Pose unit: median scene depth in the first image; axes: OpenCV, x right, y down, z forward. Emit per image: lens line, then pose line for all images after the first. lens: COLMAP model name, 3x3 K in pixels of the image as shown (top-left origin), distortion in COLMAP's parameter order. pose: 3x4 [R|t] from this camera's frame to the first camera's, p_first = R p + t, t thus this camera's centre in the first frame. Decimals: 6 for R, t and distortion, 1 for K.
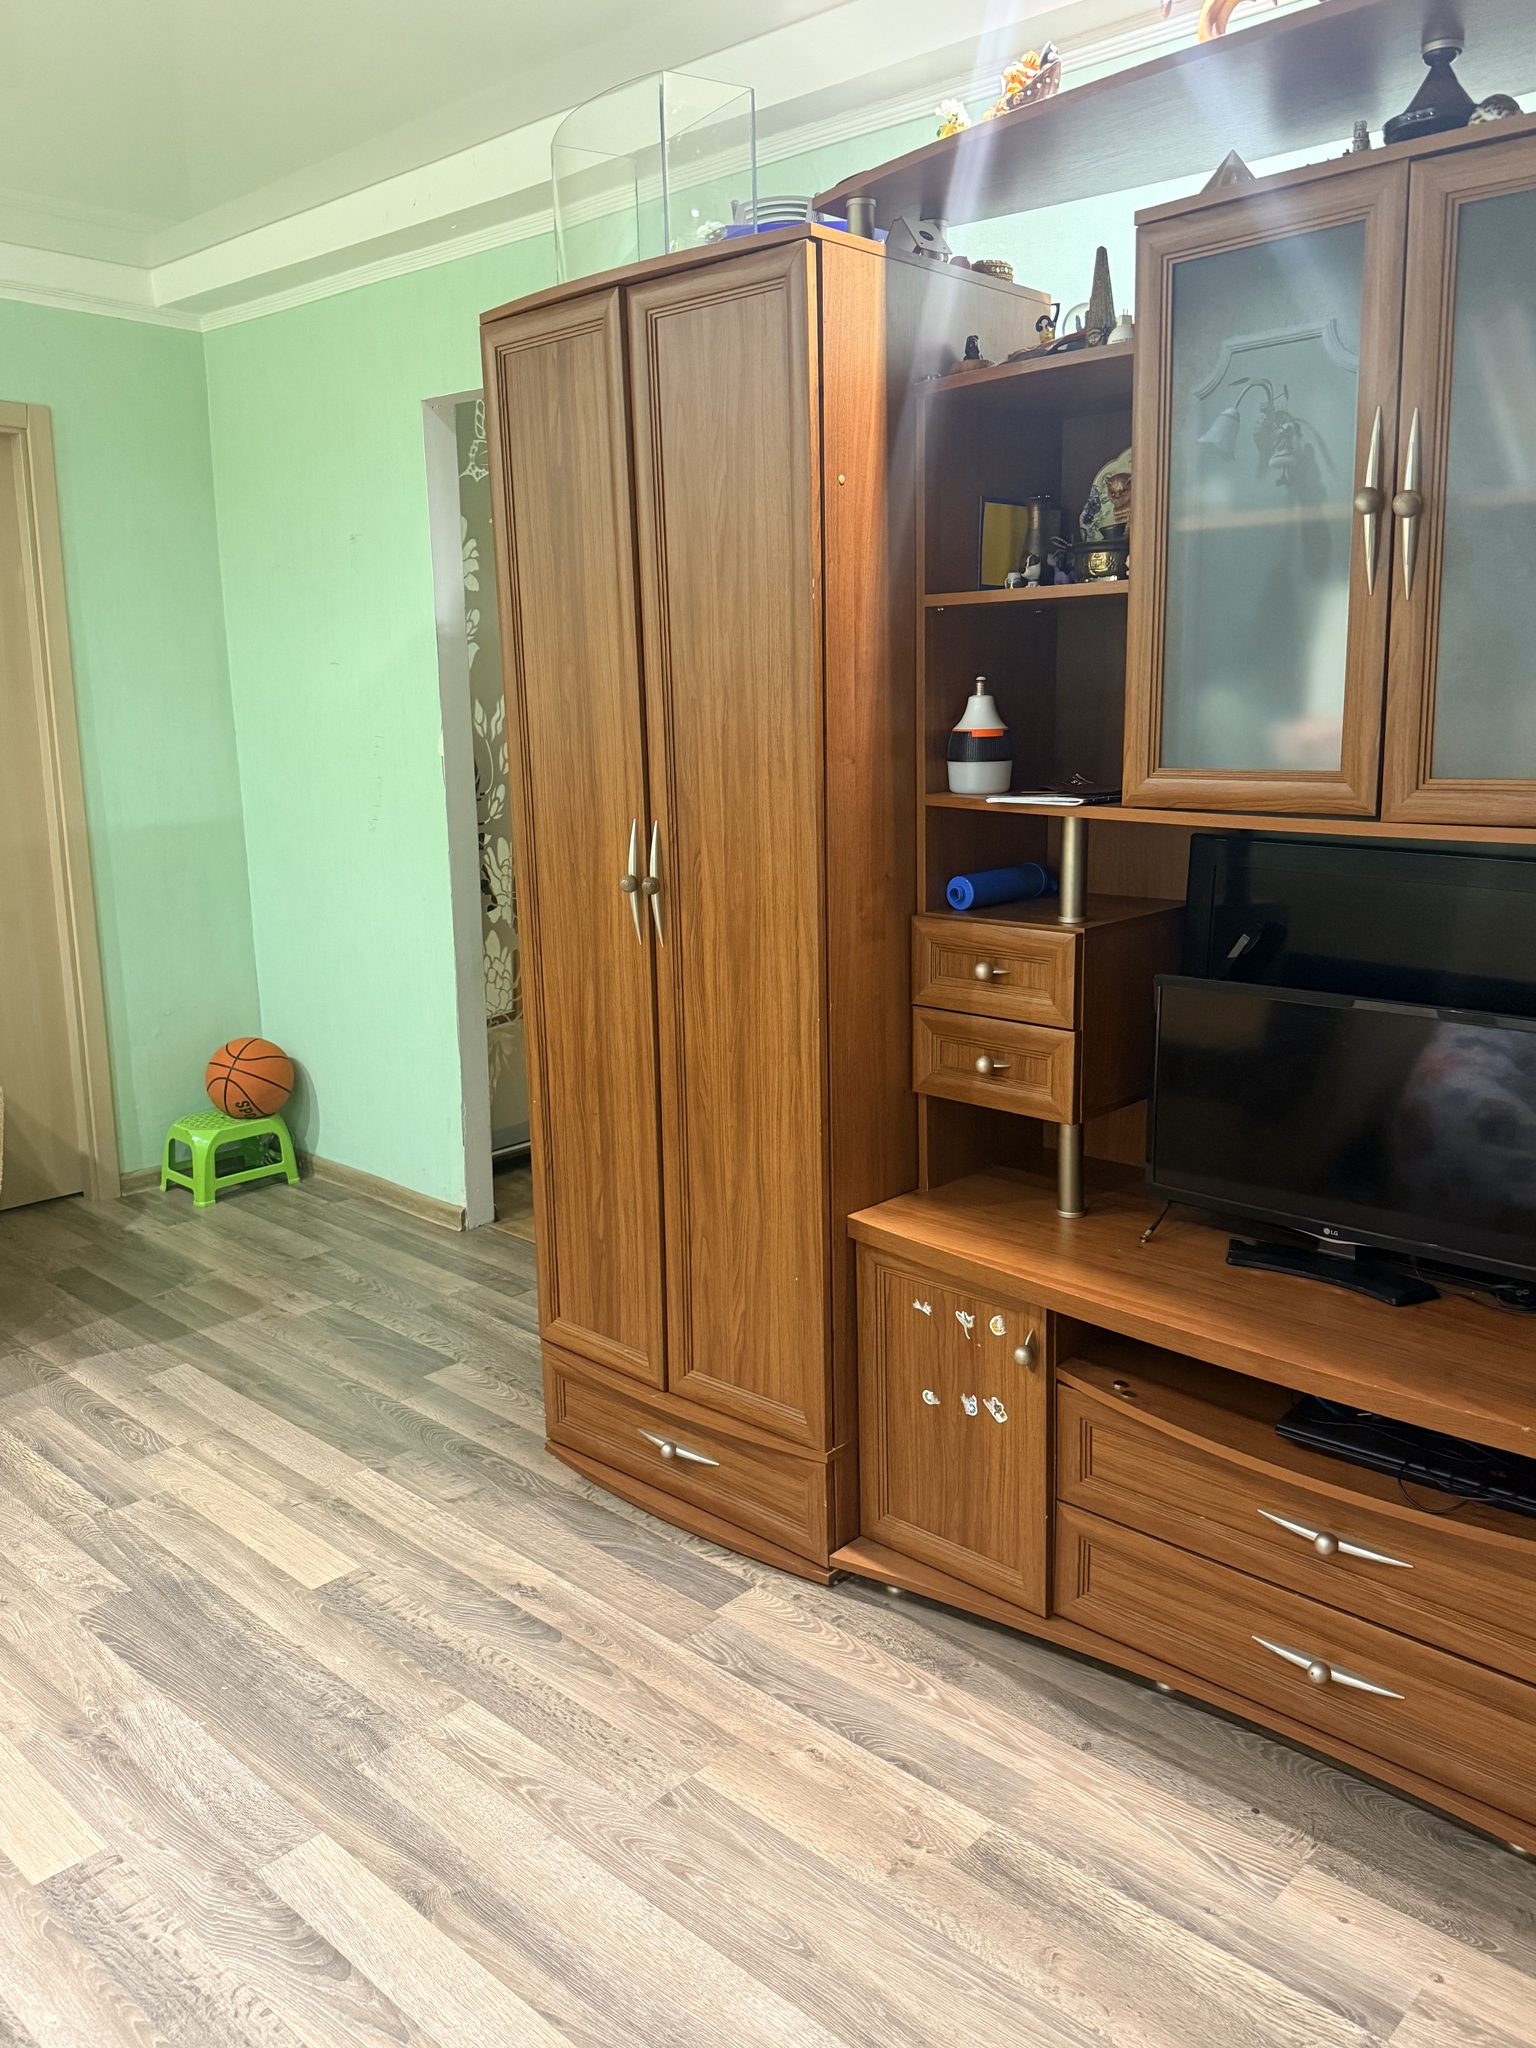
lens RADIAL K [[1601.4, 0, 747.6], [0, 1601.4, 1002.5], [0, 0, 1]] dist [0.050073, -0.056794]
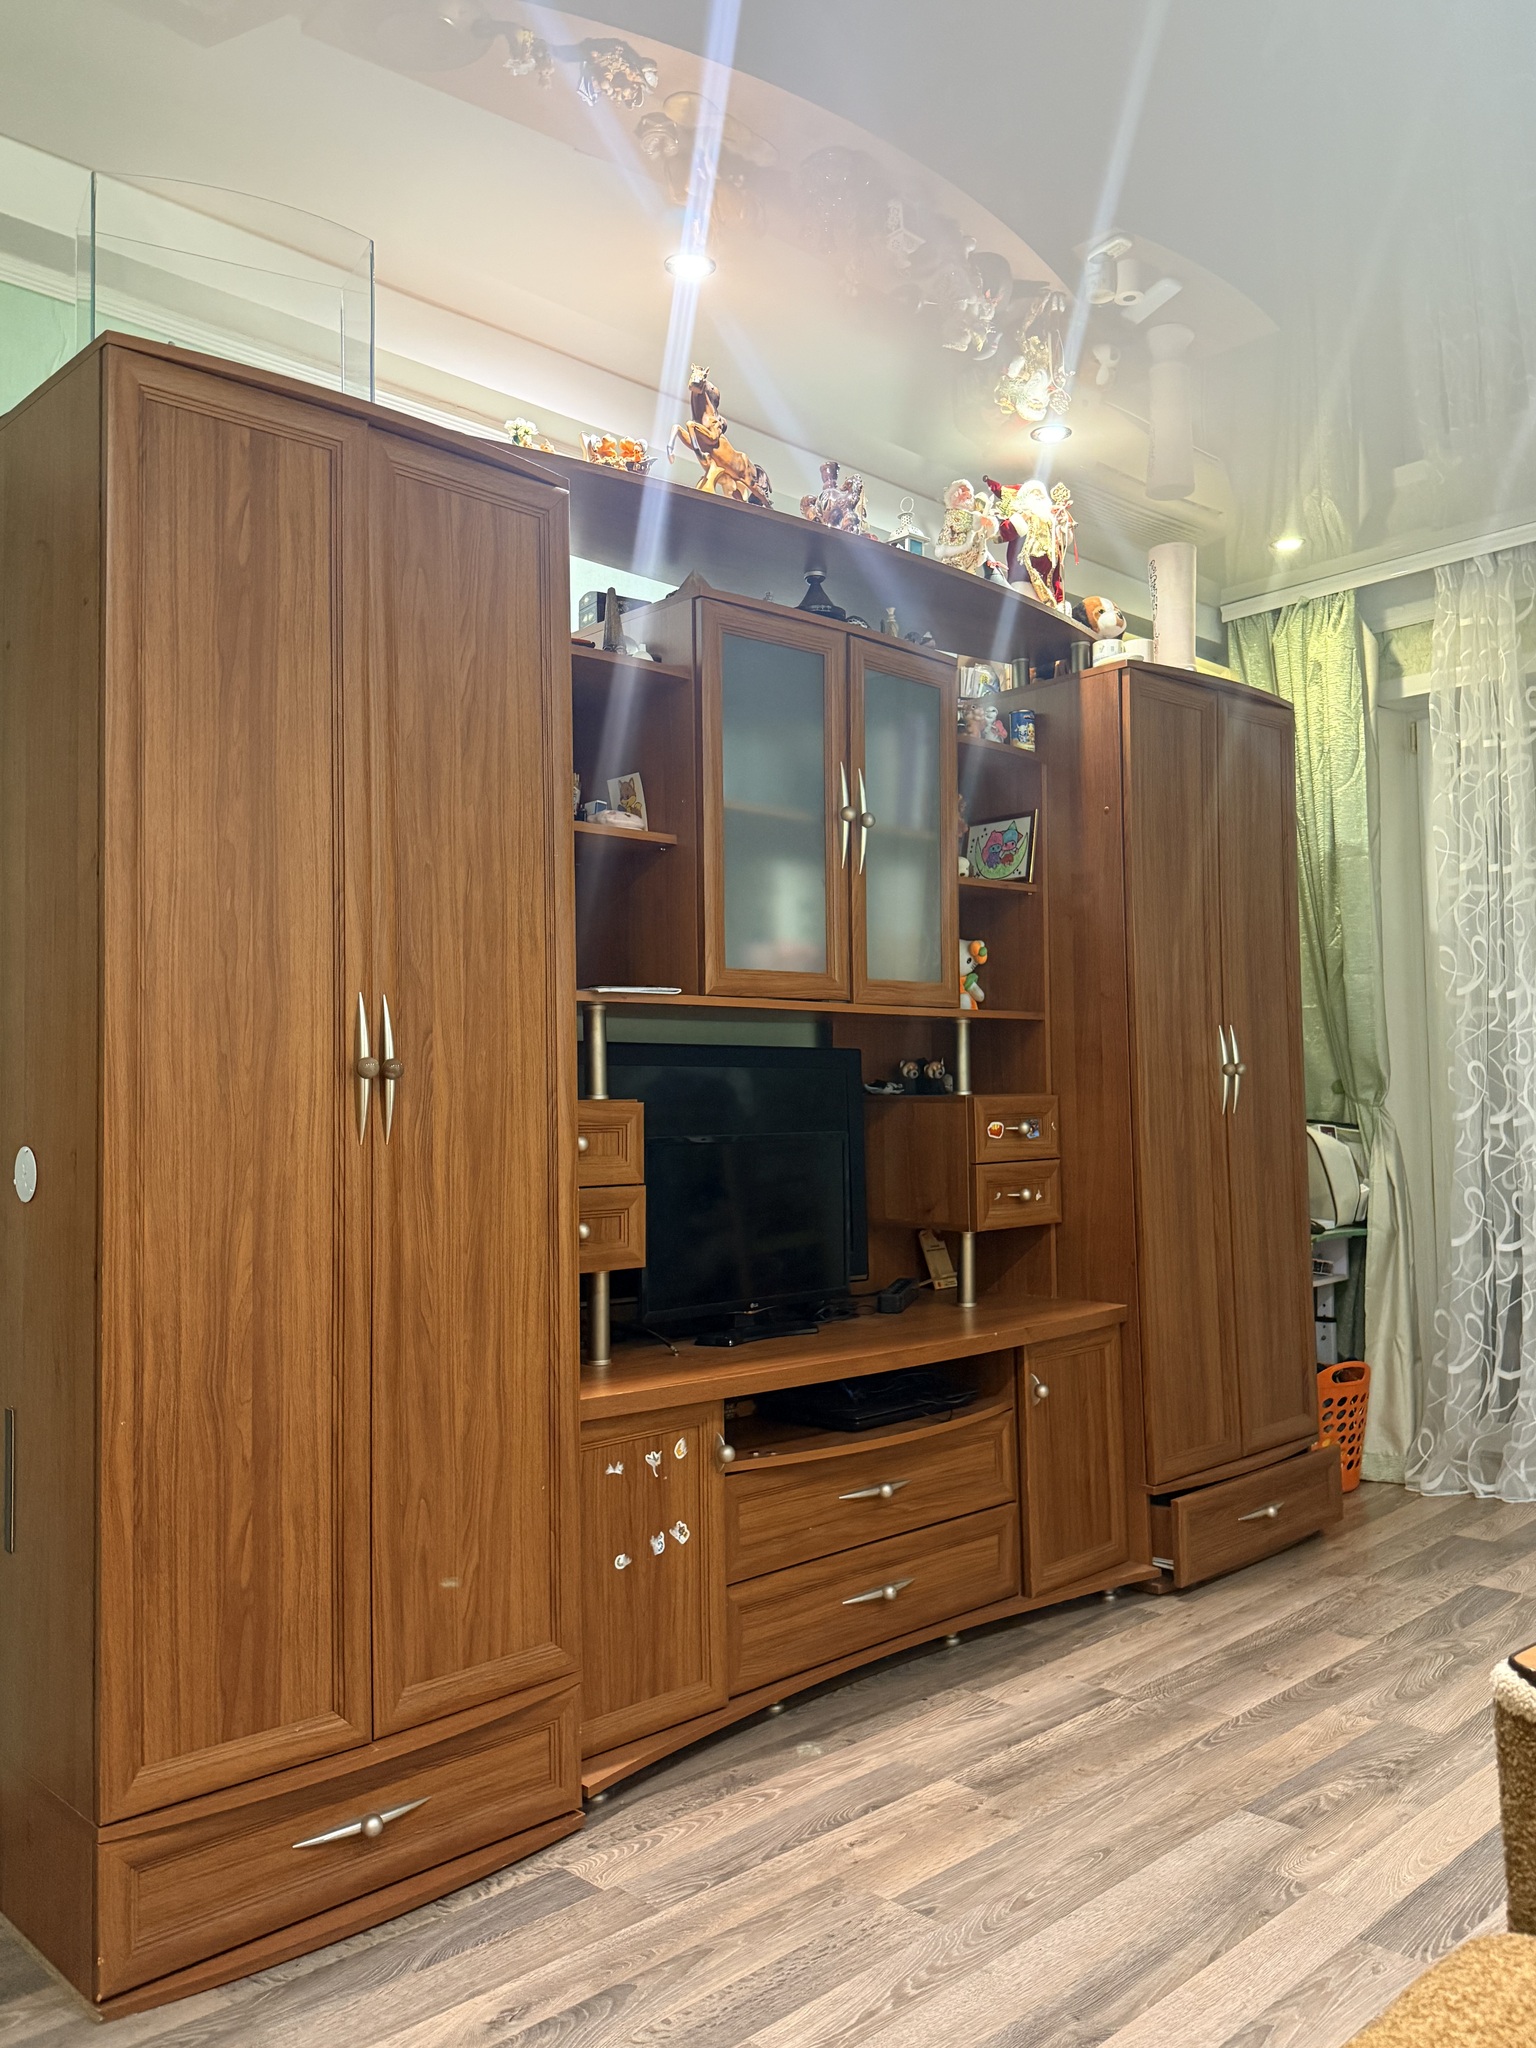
lens RADIAL K [[1601.4, 0, 745.8], [0, 1601.4, 1023.4], [0, 0, 1]] dist [0.050073, -0.056794]
pose [[0.055277, 0.075790, 0.995590, -0.950336], [0.214877, 0.972848, -0.085989, 0.017684], [-0.975075, 0.218683, 0.037491, 0.824310]]
